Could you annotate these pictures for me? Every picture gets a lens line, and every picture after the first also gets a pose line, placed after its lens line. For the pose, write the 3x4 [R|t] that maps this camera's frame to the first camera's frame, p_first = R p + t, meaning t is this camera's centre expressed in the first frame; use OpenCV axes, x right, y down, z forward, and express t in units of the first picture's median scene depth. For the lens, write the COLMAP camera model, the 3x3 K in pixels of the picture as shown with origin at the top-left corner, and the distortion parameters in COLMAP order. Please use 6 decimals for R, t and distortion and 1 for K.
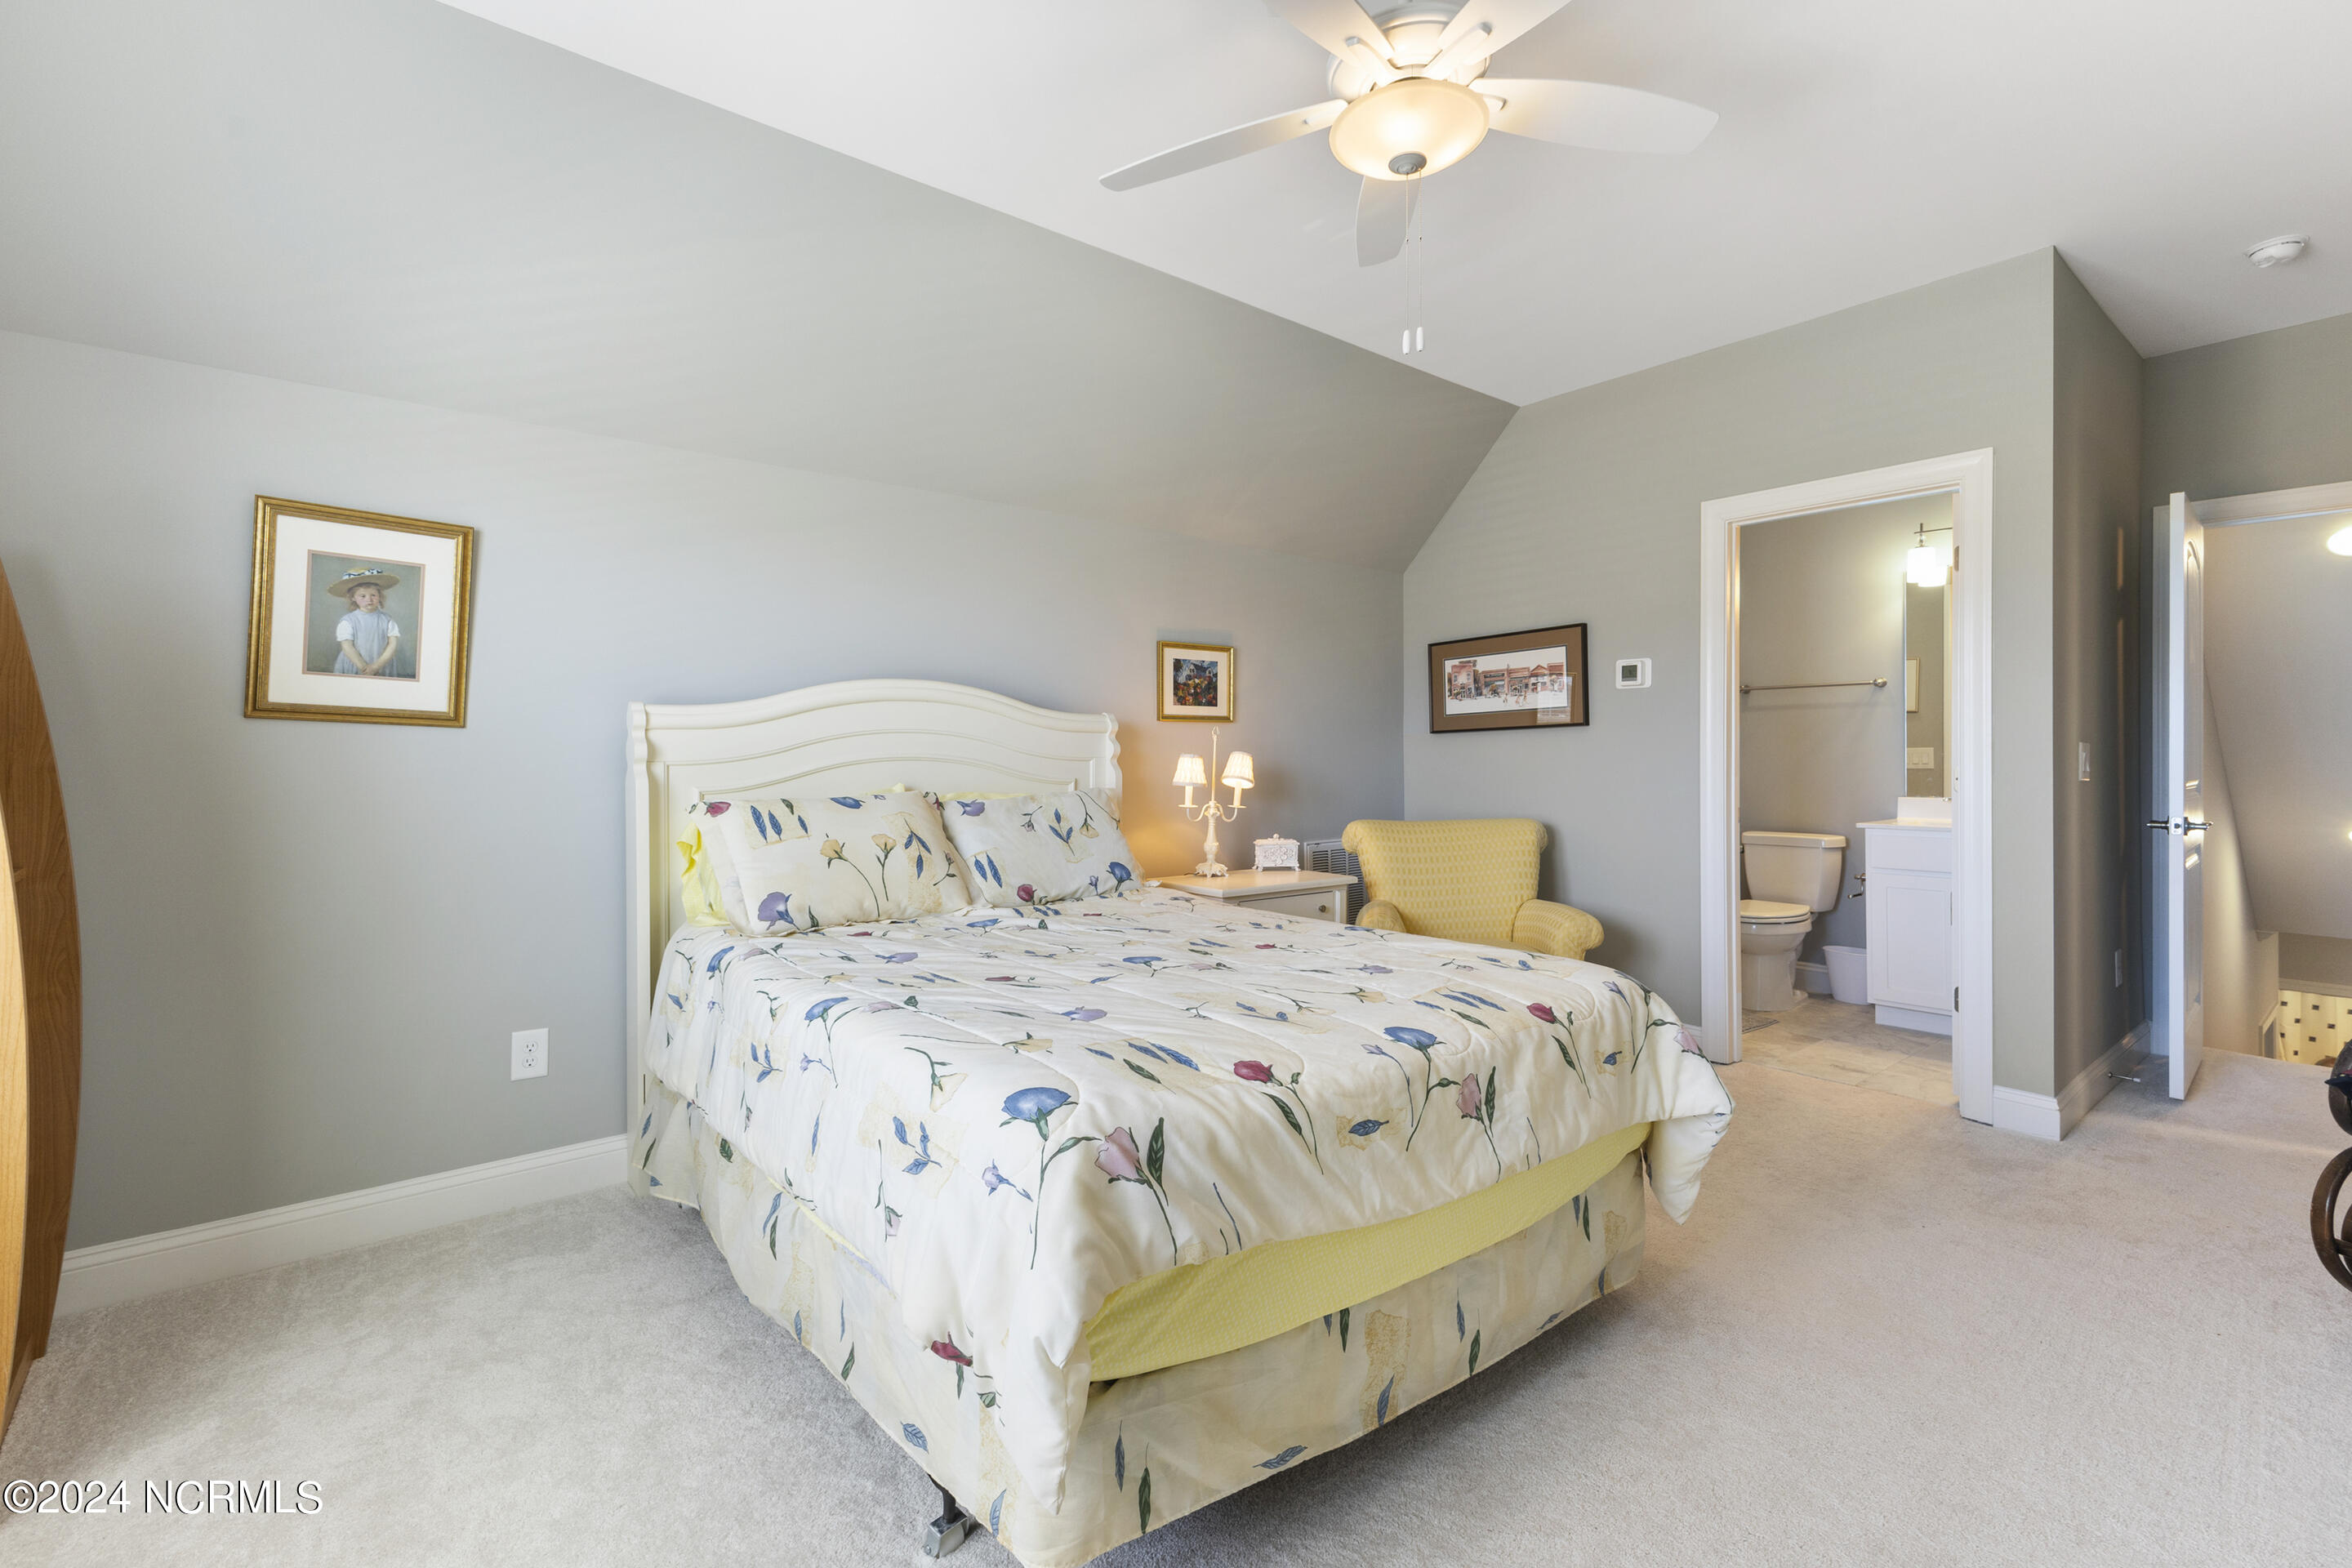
lens RADIAL K [[1081.4, 0, 1176.0], [0, 1081.4, 784.0], [0, 0, 1]] dist [0.000024, -0.000017]
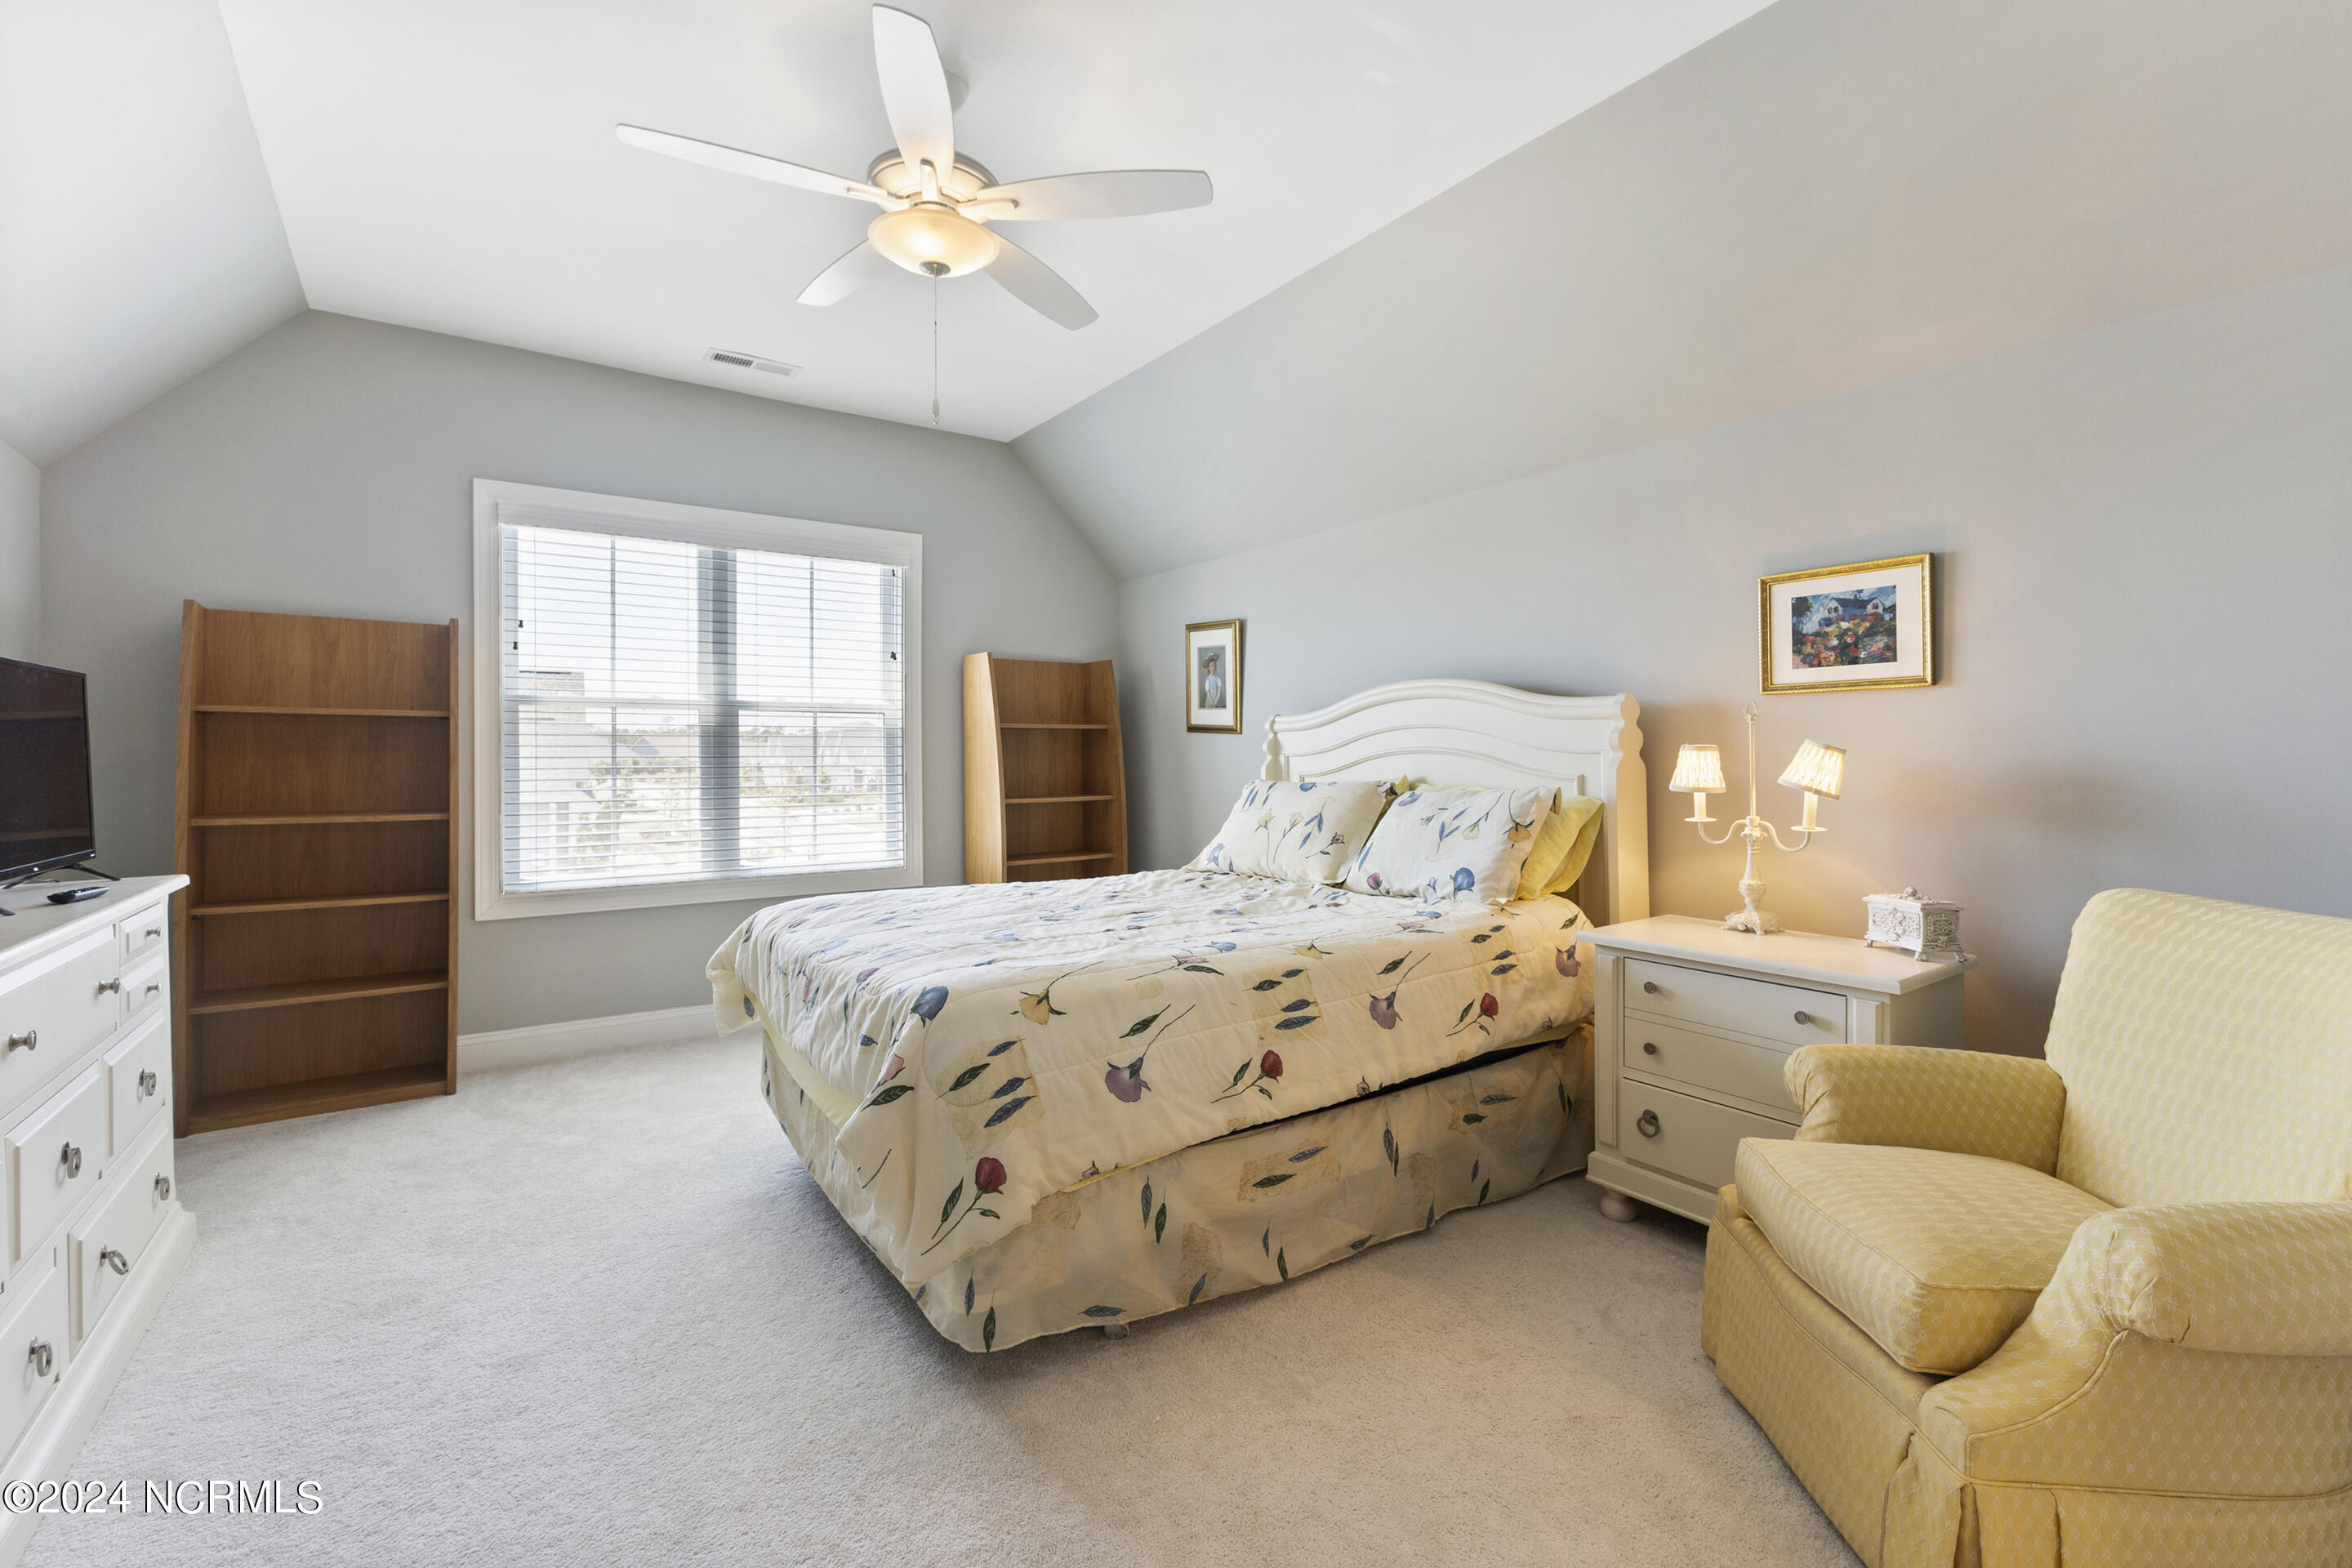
lens RADIAL K [[1025.0, 0, 1187.4], [0, 1025.0, 778.3], [0, 0, 1]] dist [0.000434, -0.000046]
pose [[-0.087708, 0.029031, -0.995723, 0.665280], [-0.016893, 0.999388, 0.030626, -0.019571], [0.996003, 0.019507, -0.087164, 0.701820]]
